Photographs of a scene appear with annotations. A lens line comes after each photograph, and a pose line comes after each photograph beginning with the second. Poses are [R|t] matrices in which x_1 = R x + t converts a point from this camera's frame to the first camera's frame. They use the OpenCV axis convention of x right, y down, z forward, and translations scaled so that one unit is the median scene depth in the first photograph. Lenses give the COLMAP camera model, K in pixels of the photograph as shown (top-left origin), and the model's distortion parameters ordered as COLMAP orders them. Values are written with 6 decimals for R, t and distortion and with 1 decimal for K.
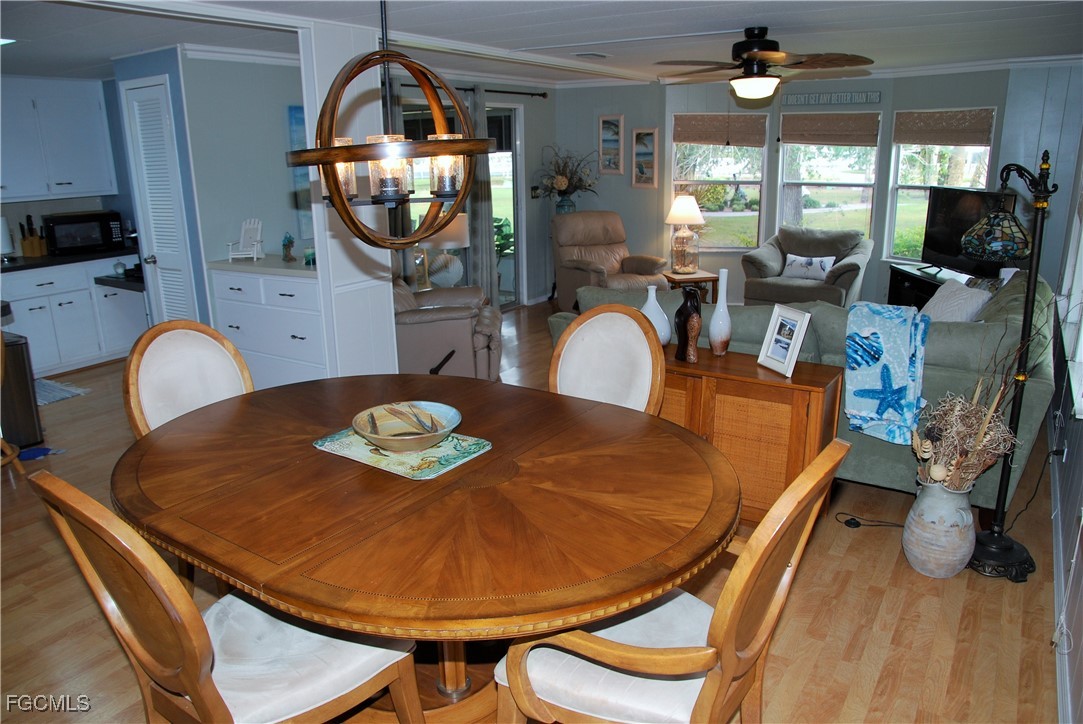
lens RADIAL K [[765.7, 0, 539.9], [0, 765.7, 373.5], [0, 0, 1]] dist [-0.130977, 0.073501]
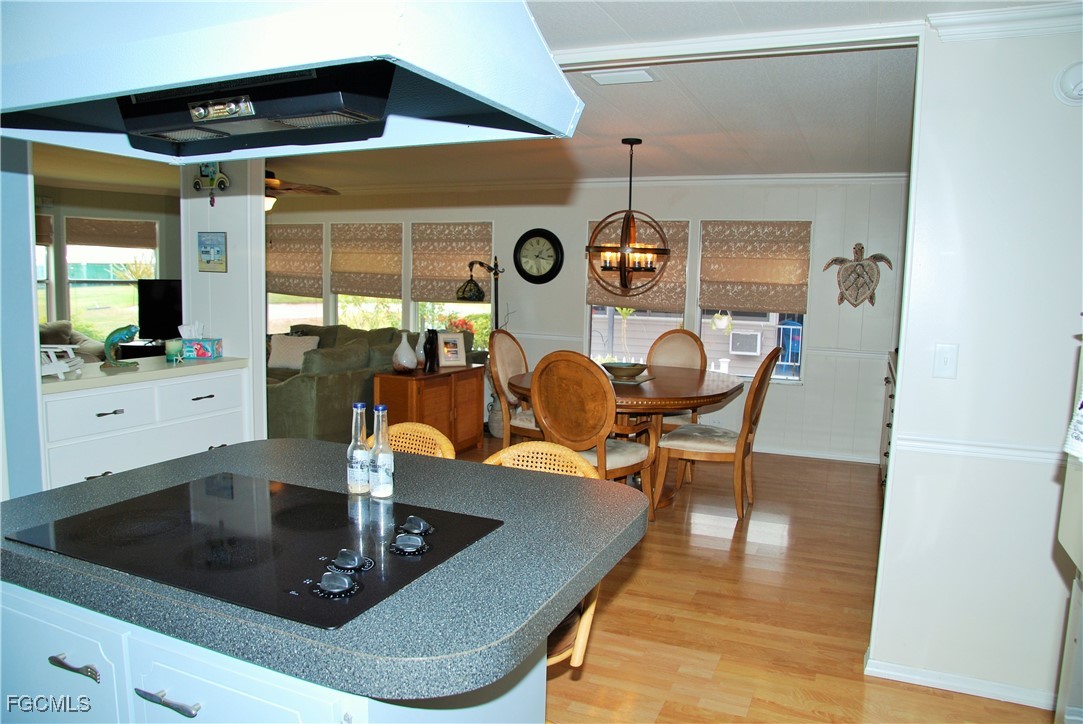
lens RADIAL K [[765.7, 0, 543.5], [0, 765.7, 373.6], [0, 0, 1]] dist [-0.130977, 0.073501]
pose [[-0.164768, -0.109254, 0.980263, -0.778165], [0.251347, 0.956384, 0.148841, -0.104209], [-0.953769, 0.270910, -0.130121, 0.504418]]
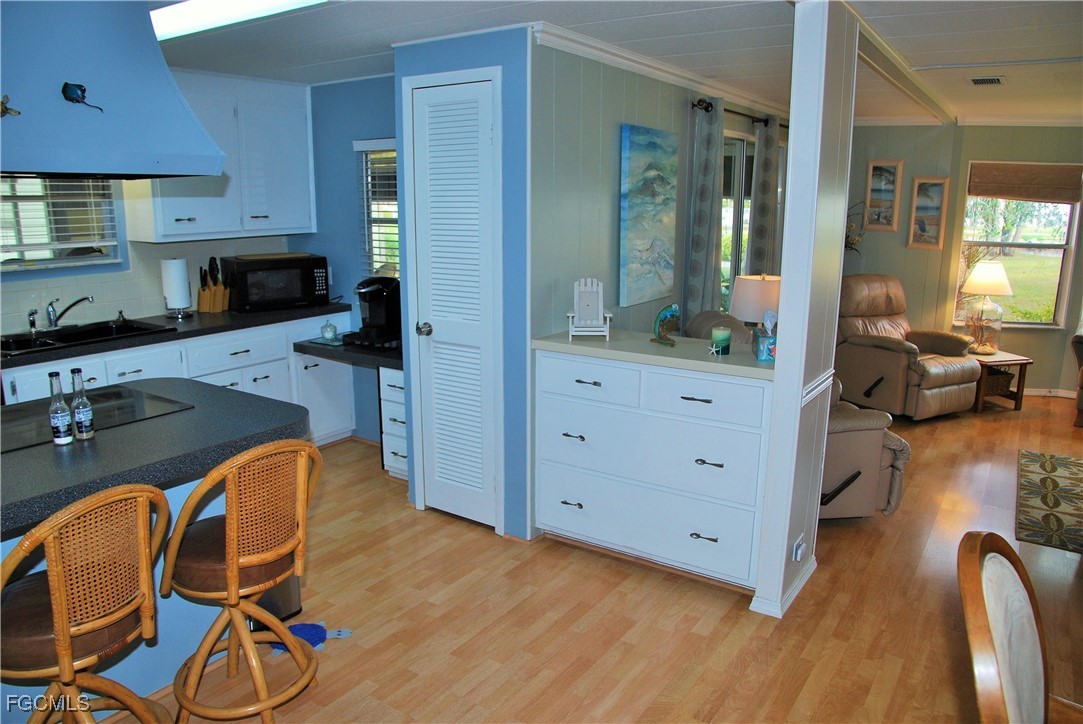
lens RADIAL K [[765.7, 0, 540.9], [0, 765.7, 369.8], [0, 0, 1]] dist [-0.130977, 0.073501]
pose [[0.999523, 0.027060, -0.014891, -0.310361], [-0.027942, 0.997647, -0.062614, -0.056493], [0.013162, 0.063000, 0.997927, 0.218776]]
